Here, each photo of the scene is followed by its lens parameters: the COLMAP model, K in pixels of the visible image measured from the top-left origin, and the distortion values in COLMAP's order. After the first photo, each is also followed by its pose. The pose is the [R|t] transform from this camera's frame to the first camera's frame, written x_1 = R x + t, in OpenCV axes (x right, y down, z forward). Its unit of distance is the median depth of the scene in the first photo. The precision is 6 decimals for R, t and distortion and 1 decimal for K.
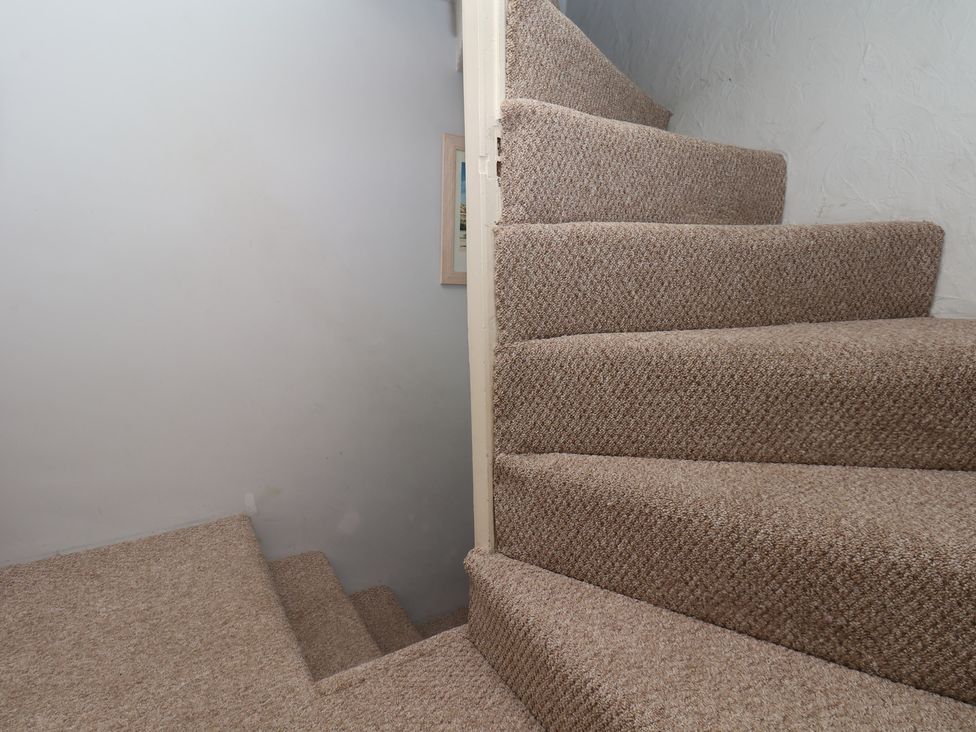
lens RADIAL K [[525.0, 0, 487.8], [0, 525.0, 366.9], [0, 0, 1]] dist [-0.000040, -0.009101]
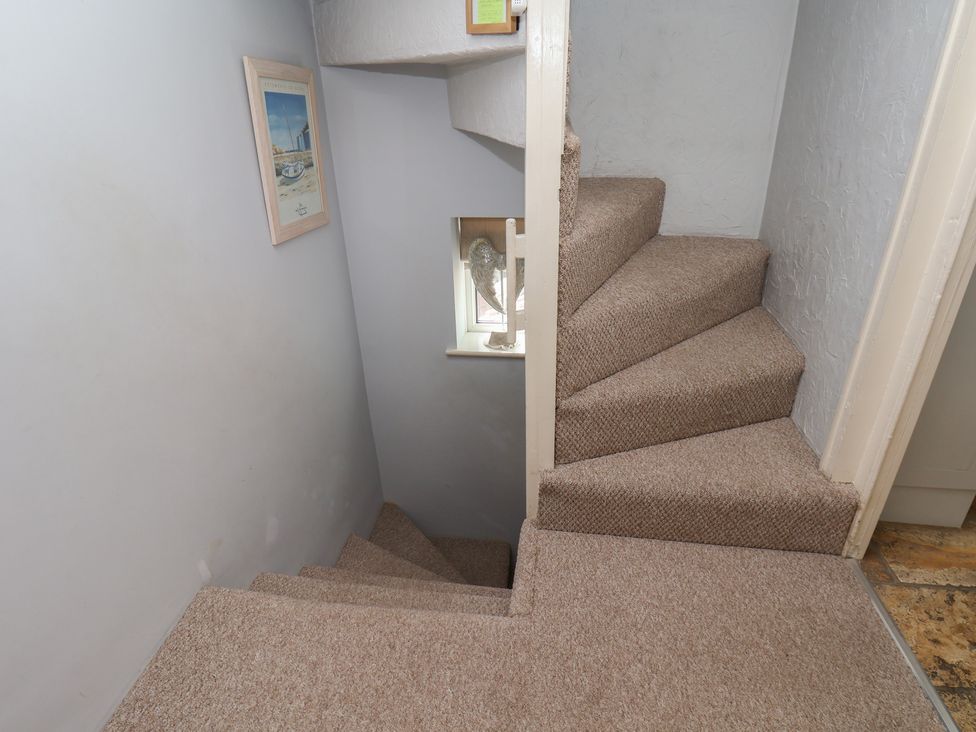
lens RADIAL K [[525.0, 0, 497.2], [0, 525.0, 371.4], [0, 0, 1]] dist [-0.000040, -0.009101]
pose [[0.626192, -0.360659, 0.691237, -0.900798], [0.131420, 0.922718, 0.362382, -0.385961], [-0.768513, -0.136078, 0.625196, 0.241910]]
